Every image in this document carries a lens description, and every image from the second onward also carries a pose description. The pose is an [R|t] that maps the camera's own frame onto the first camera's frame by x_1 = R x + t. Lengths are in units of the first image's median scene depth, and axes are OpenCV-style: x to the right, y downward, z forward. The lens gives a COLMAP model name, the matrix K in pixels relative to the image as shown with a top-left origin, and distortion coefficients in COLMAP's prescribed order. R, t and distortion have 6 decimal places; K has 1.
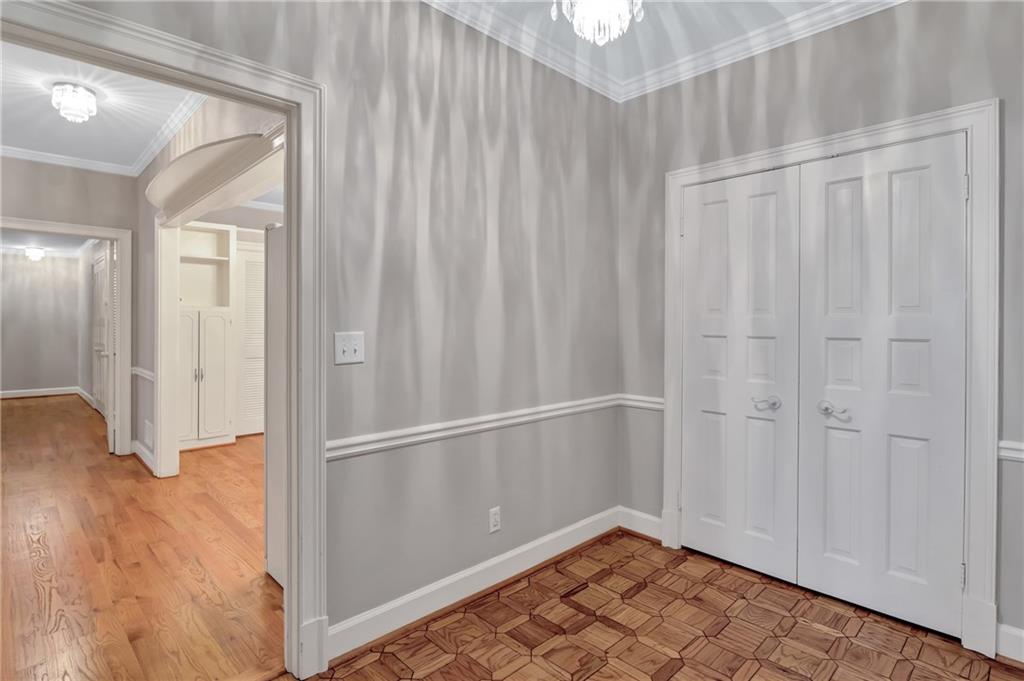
lens RADIAL K [[521.7, 0, 536.4], [0, 521.7, 324.5], [0, 0, 1]] dist [-0.007069, -0.000389]
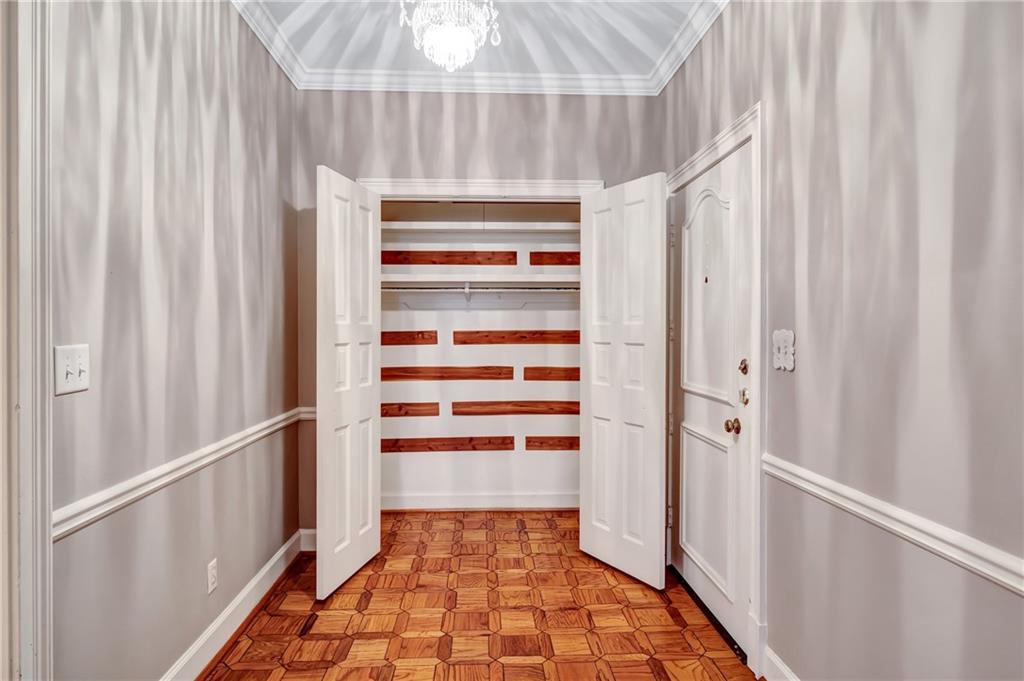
lens RADIAL K [[560.3, 0, 514.9], [0, 560.3, 333.9], [0, 0, 1]] dist [-0.005475, 0.001063]
pose [[0.667848, -0.007474, 0.744260, -0.445703], [0.004037, 0.999971, 0.006419, -0.001683], [-0.744286, -0.001283, 0.667859, 0.087239]]
